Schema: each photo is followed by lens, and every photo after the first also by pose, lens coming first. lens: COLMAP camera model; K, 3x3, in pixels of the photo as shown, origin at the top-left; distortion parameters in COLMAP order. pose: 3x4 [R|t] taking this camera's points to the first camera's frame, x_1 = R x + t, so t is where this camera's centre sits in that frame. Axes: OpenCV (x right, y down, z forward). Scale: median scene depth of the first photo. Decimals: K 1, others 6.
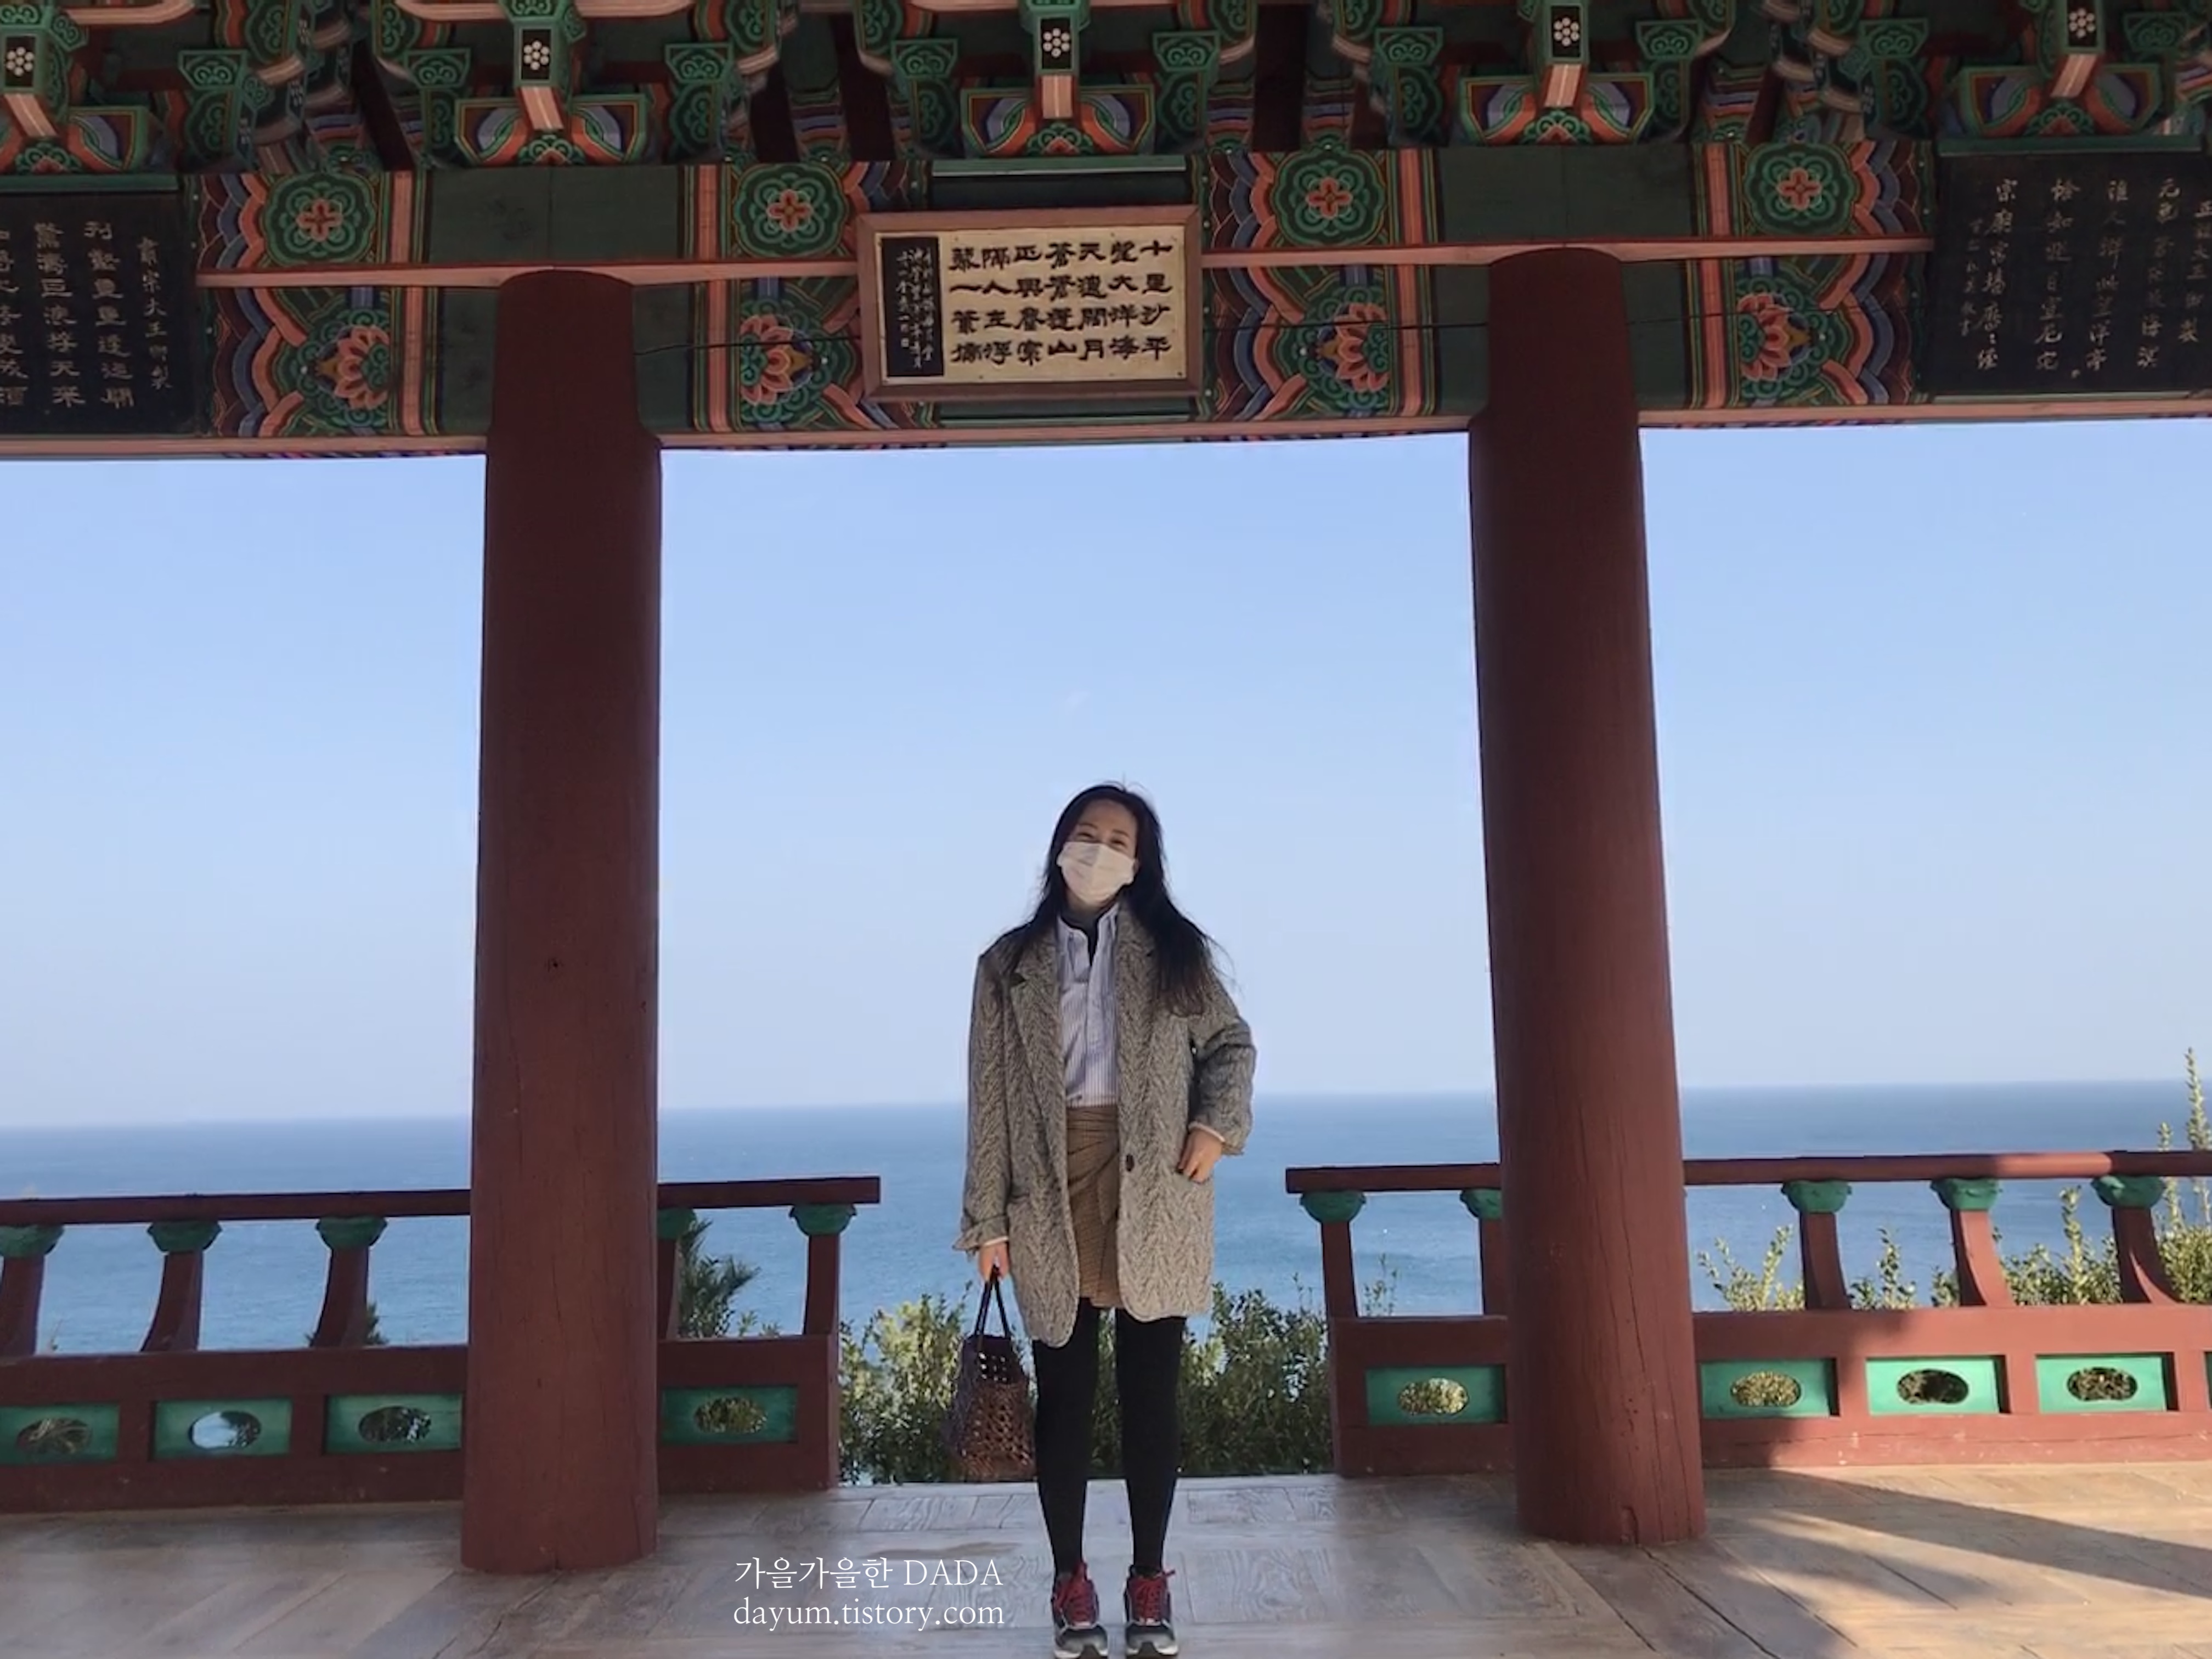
lens RADIAL K [[1965.8, 0, 1106.0], [0, 1965.8, 829.5], [0, 0, 1]] dist [-0.000607, -0.004629]
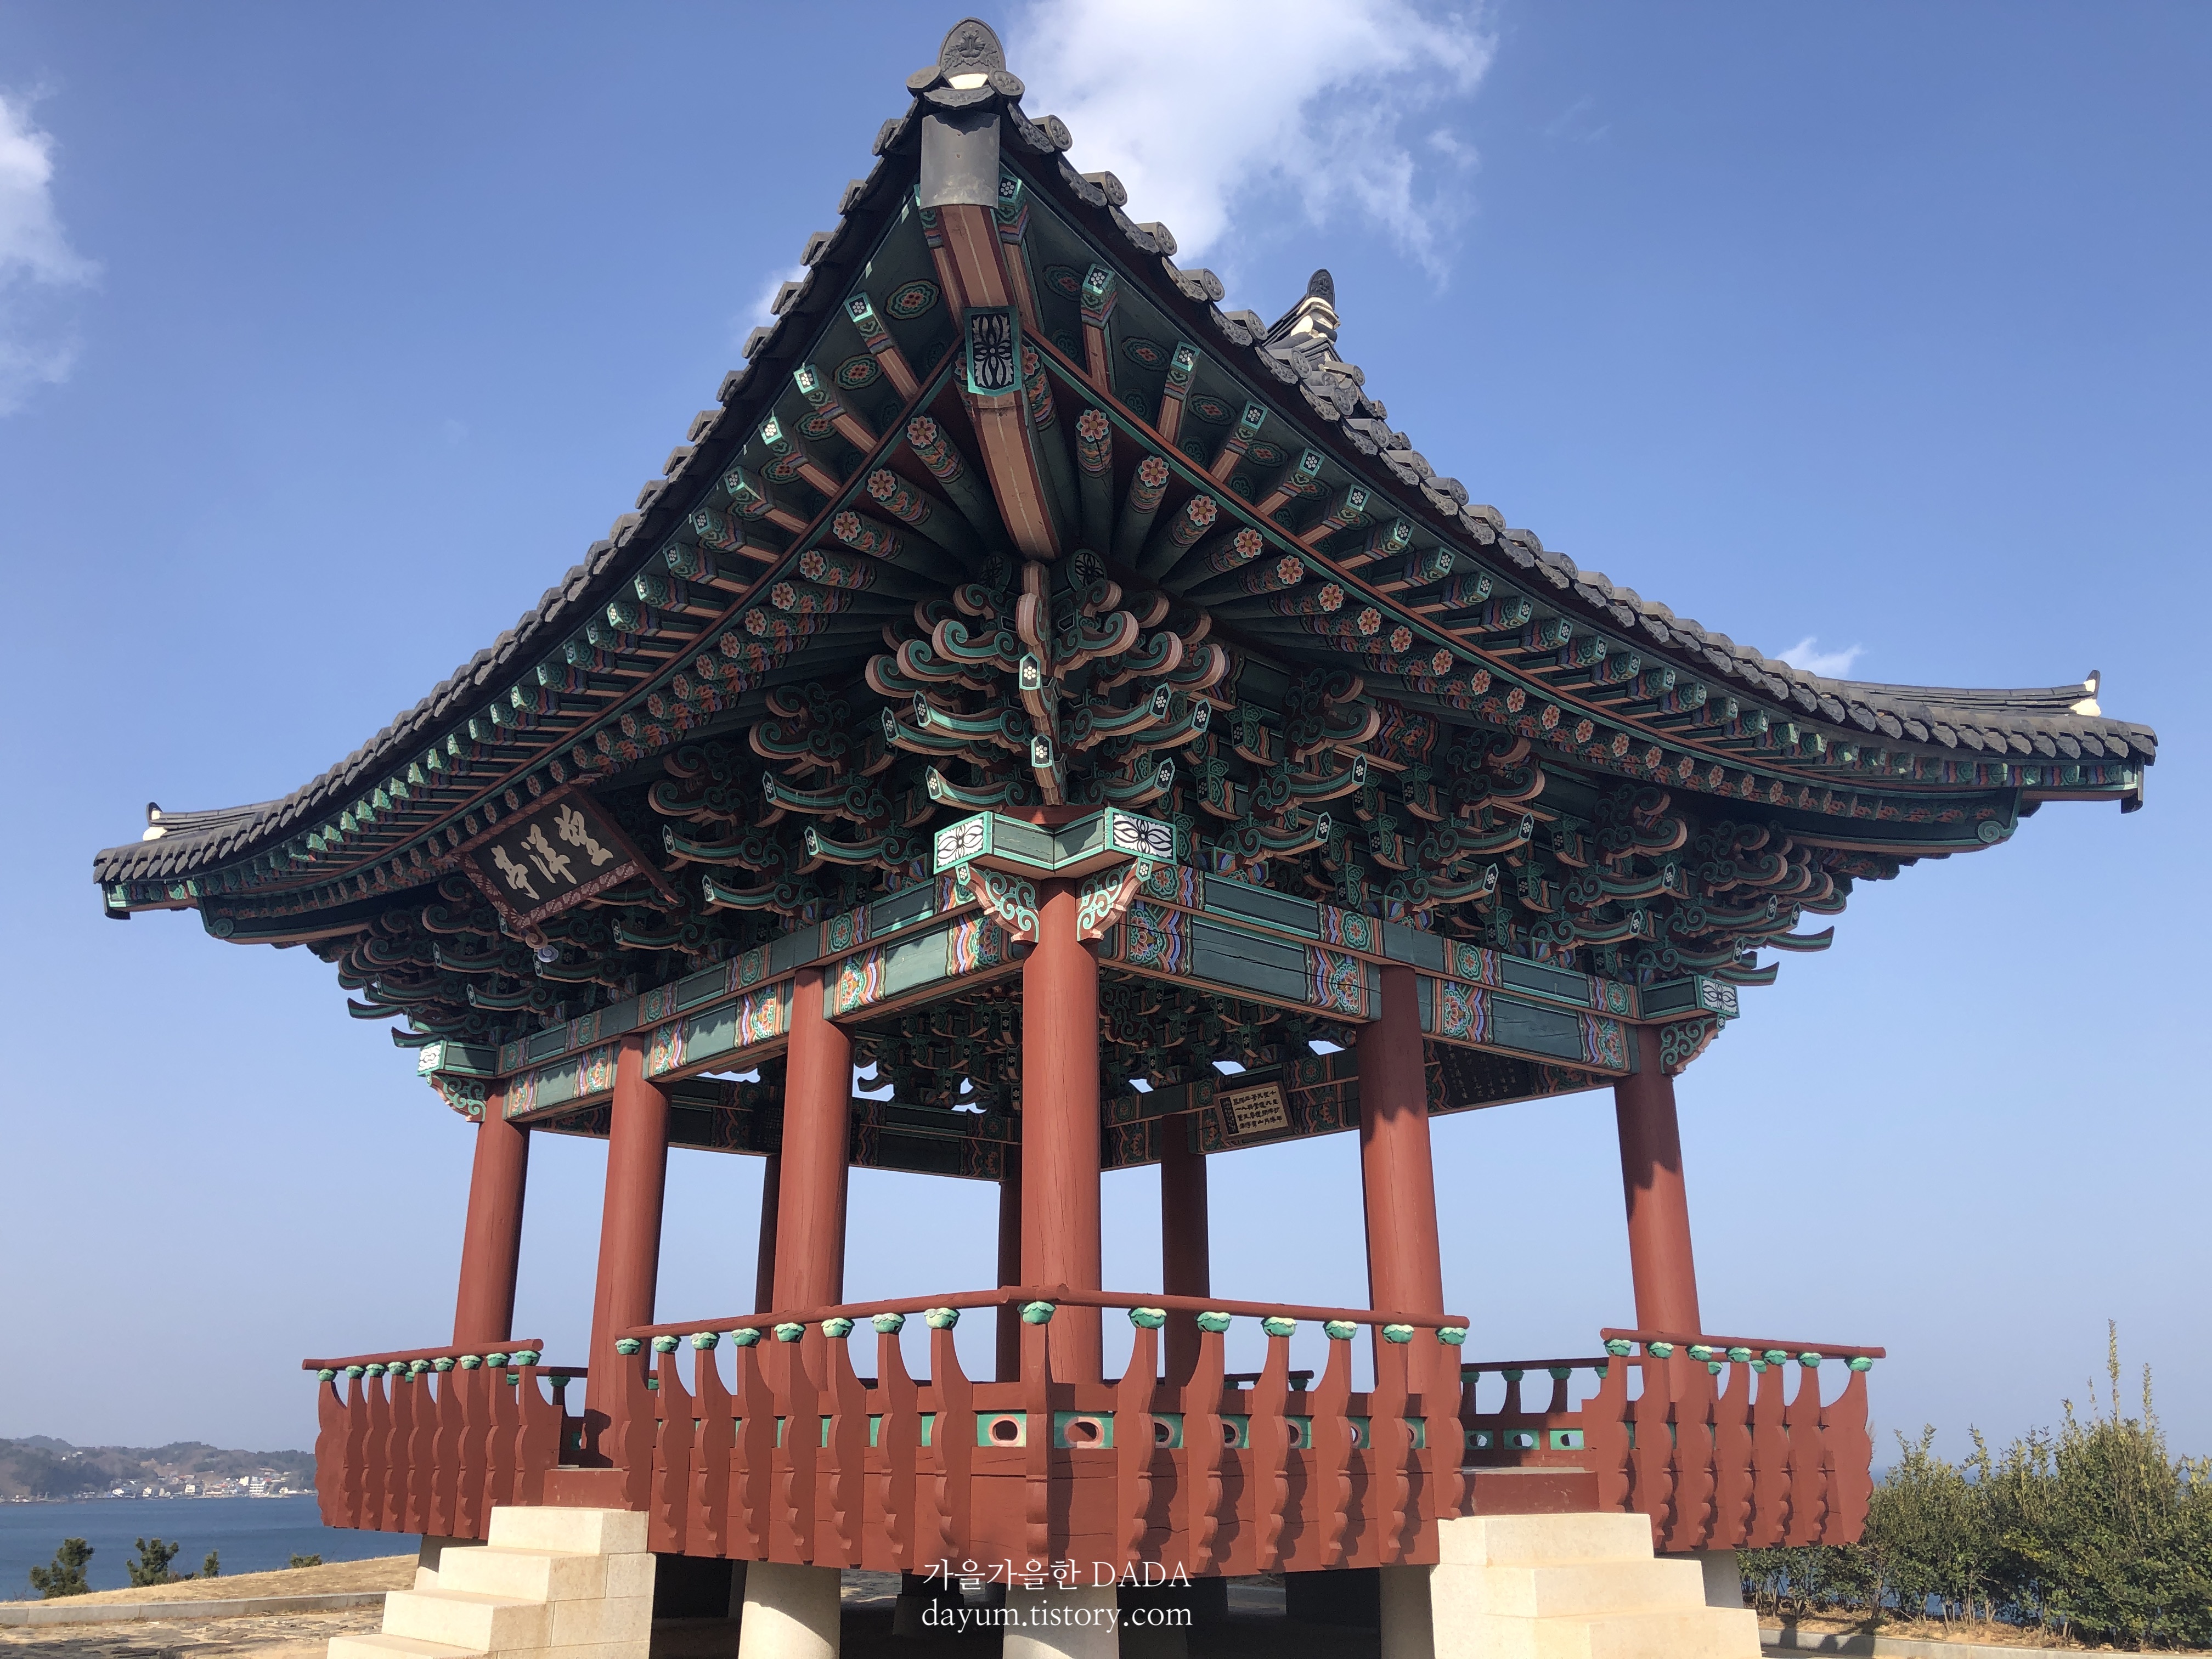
lens RADIAL K [[1759.8, 0, 1106.0], [0, 1759.8, 829.5], [0, 0, 1]] dist [0.050207, -0.090383]
pose [[0.665647, -0.228036, -0.710573, 2.538151], [0.000617, 0.952338, -0.305045, 0.274881], [0.746267, 0.202614, 0.634061, -1.612290]]
